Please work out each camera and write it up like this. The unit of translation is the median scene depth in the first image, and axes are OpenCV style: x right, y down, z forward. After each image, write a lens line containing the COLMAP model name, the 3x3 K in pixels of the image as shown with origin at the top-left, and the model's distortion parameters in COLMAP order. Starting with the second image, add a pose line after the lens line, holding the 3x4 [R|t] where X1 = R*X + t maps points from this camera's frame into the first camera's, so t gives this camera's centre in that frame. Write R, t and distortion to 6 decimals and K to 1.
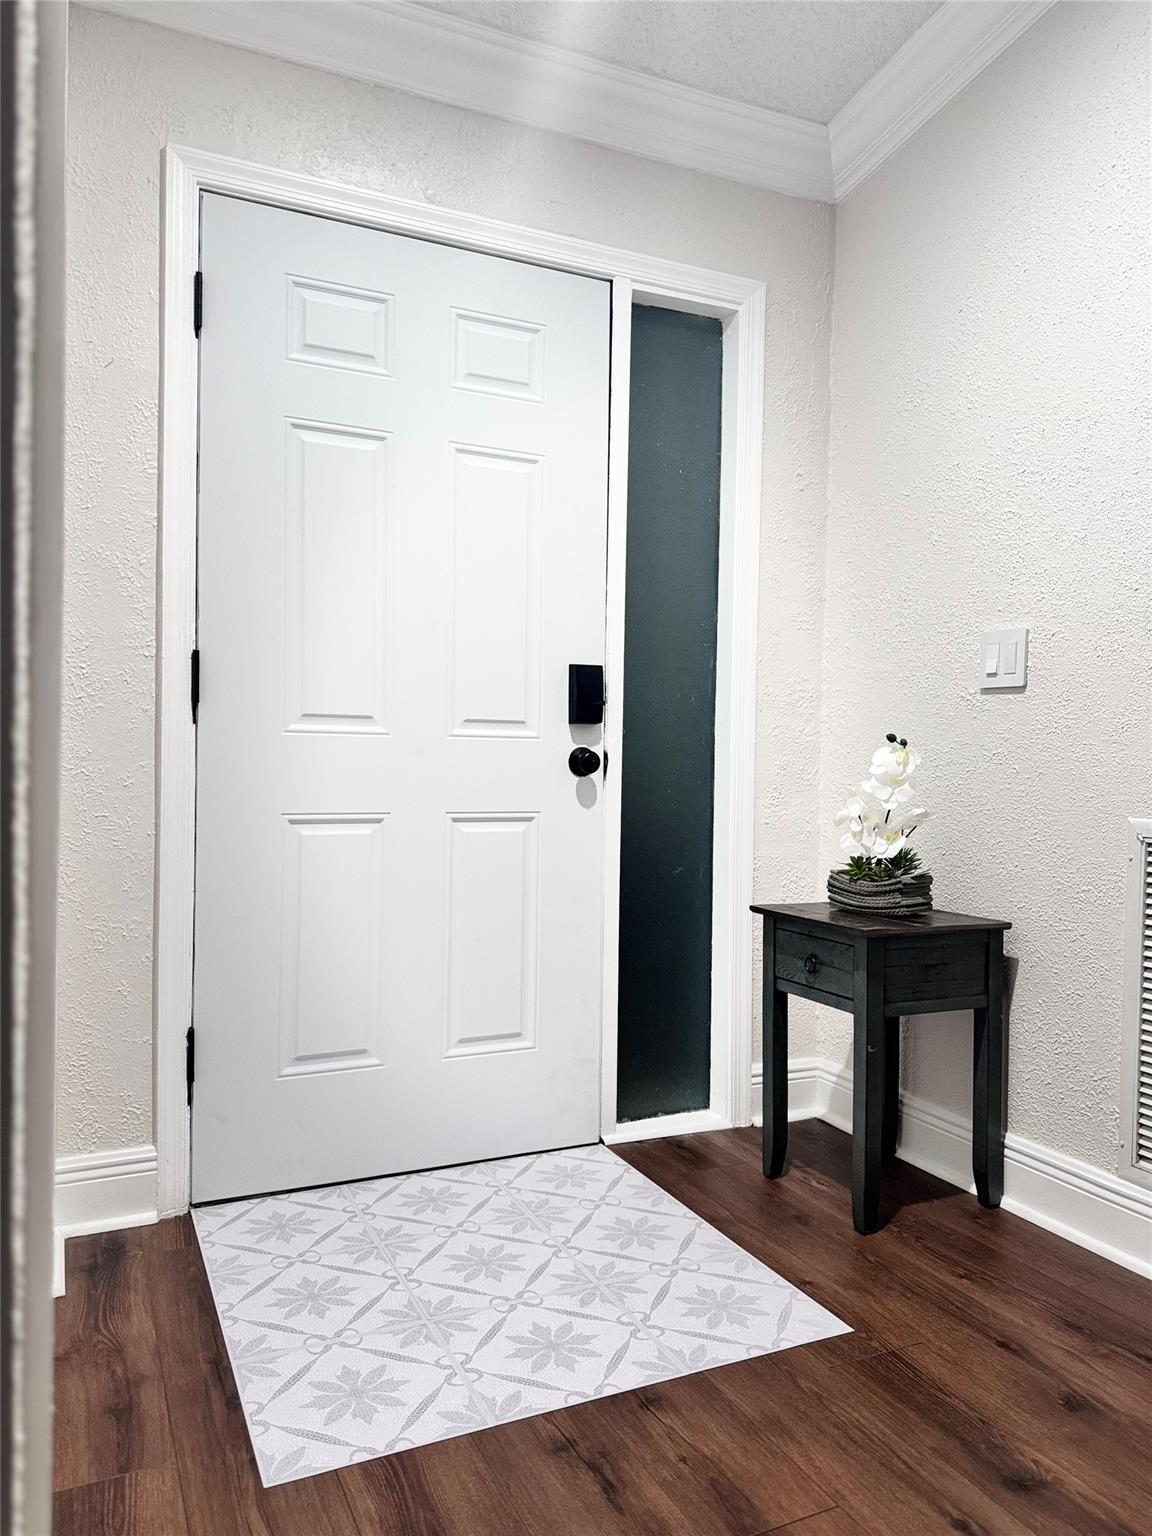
lens RADIAL K [[1064.8, 0, 565.6], [0, 1064.8, 798.2], [0, 0, 1]] dist [-0.004672, -0.022513]
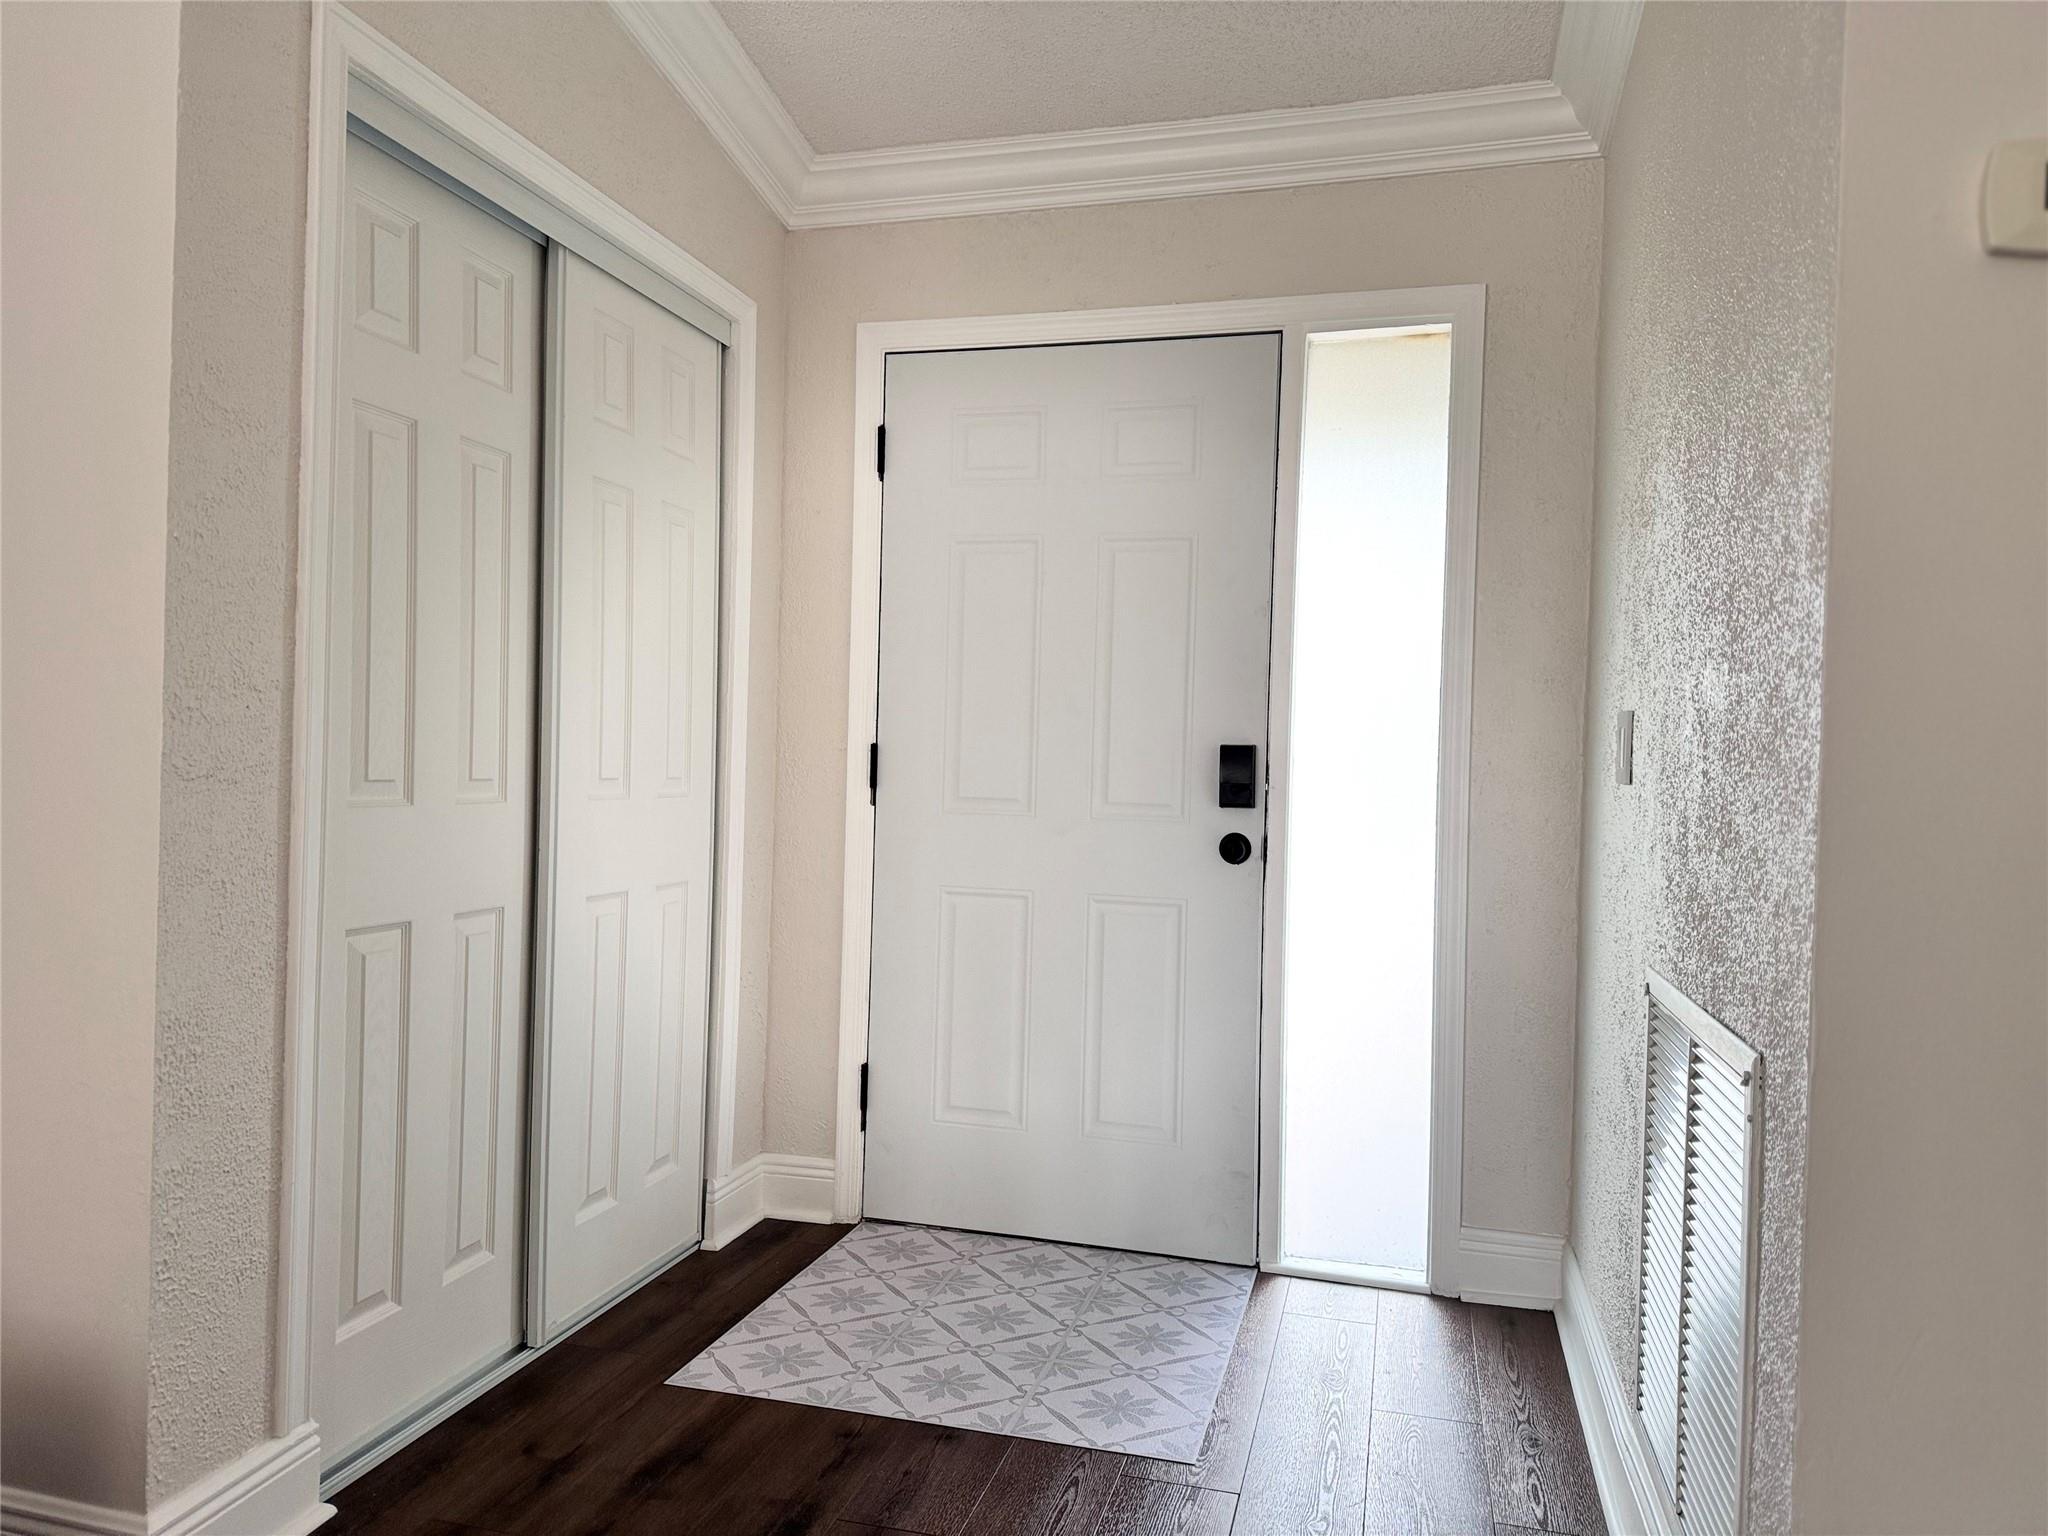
lens RADIAL K [[1419.7, 0, 1014.9], [0, 1419.7, 762.4], [0, 0, 1]] dist [-0.004672, -0.022513]
pose [[0.758795, 0.006814, -0.651294, 0.903913], [-0.034236, 0.998980, -0.029435, -0.086653], [0.650429, 0.044633, 0.758254, -0.103739]]
